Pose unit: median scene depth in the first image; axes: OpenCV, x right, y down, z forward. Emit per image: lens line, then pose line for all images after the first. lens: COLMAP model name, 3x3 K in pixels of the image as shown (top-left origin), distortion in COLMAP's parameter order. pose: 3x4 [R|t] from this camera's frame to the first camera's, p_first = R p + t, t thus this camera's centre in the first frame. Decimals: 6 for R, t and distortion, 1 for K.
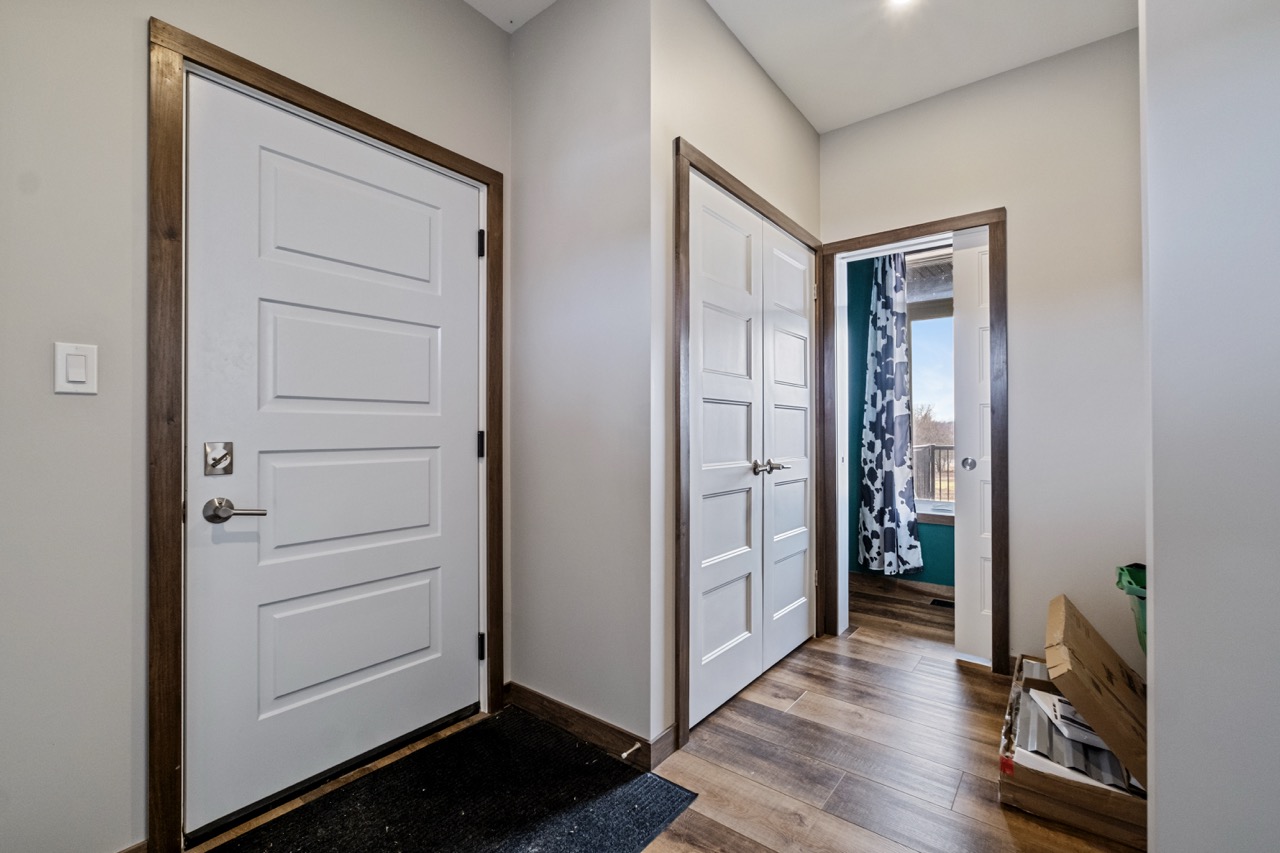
lens RADIAL K [[554.2, 0, 637.3], [0, 554.2, 427.3], [0, 0, 1]] dist [-0.002990, 0.000400]
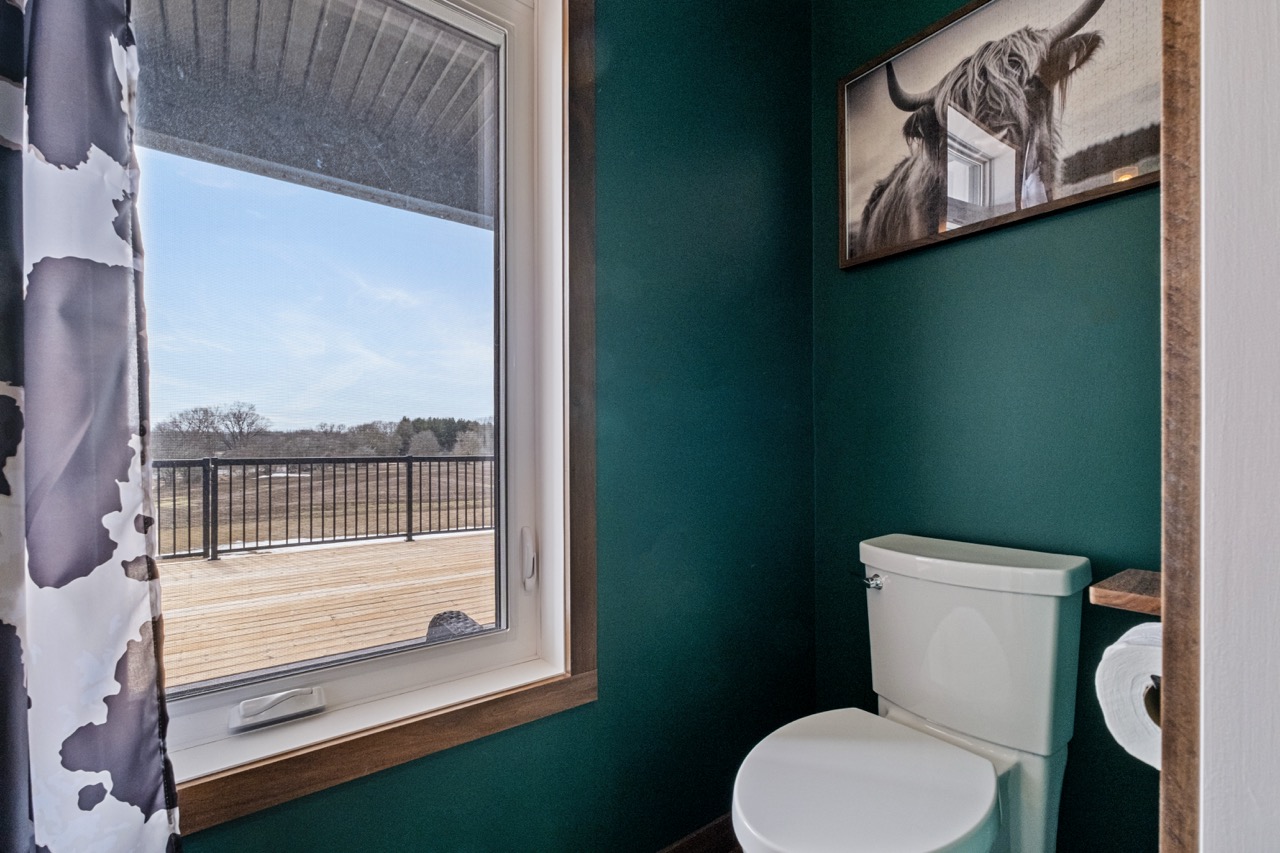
lens RADIAL K [[562.2, 0, 639.2], [0, 562.2, 443.9], [0, 0, 1]] dist [0.002106, 0.000637]
pose [[0.249984, 0.000453, 0.968250, 0.353940], [-0.006016, 0.999981, 0.001086, 0.029768], [-0.968231, -0.006097, 0.249982, 0.793625]]
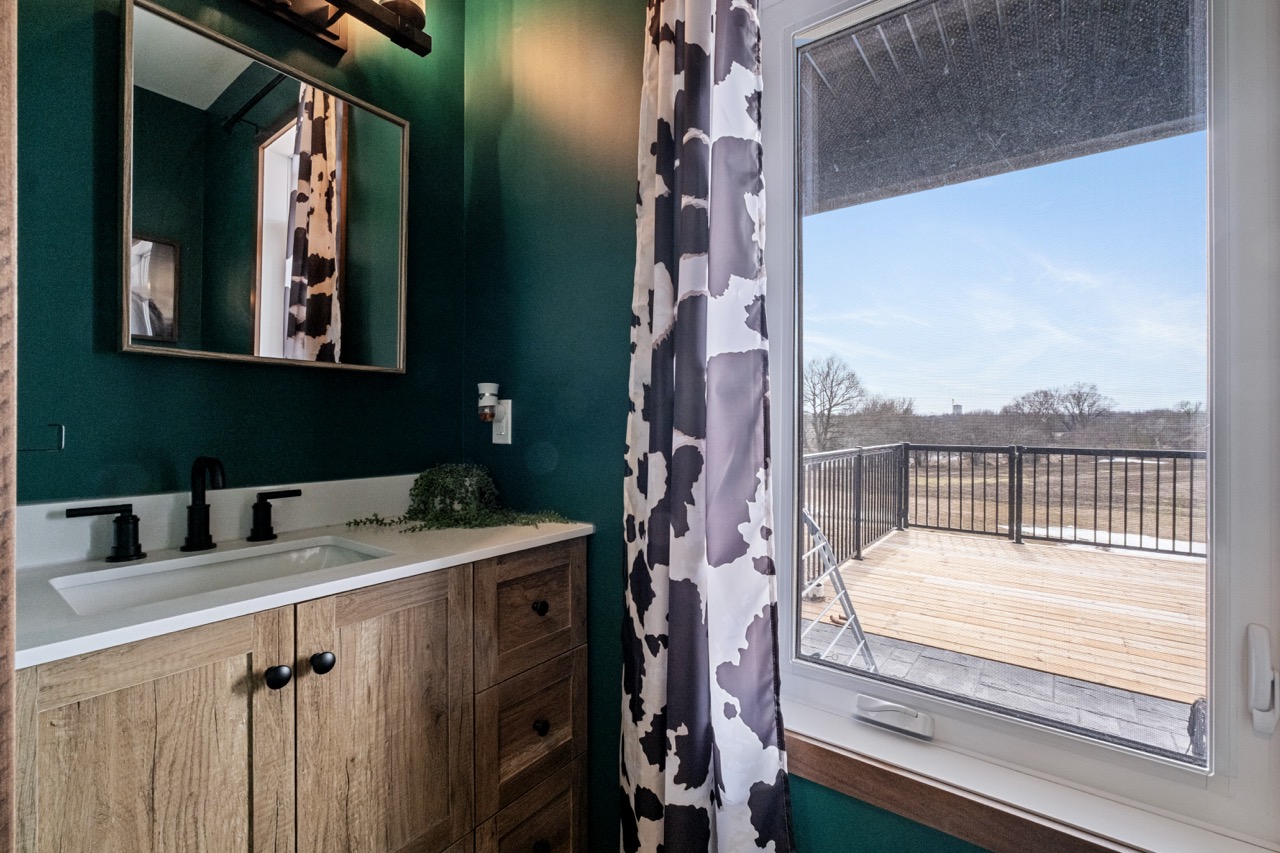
lens RADIAL K [[554.2, 0, 637.3], [0, 554.2, 427.3], [0, 0, 1]] dist [-0.002990, 0.000400]
pose [[0.999631, 0.005847, 0.026509, 0.425925], [-0.006225, 0.999879, 0.014227, 0.006664], [-0.026423, -0.014386, 0.999547, 0.749858]]
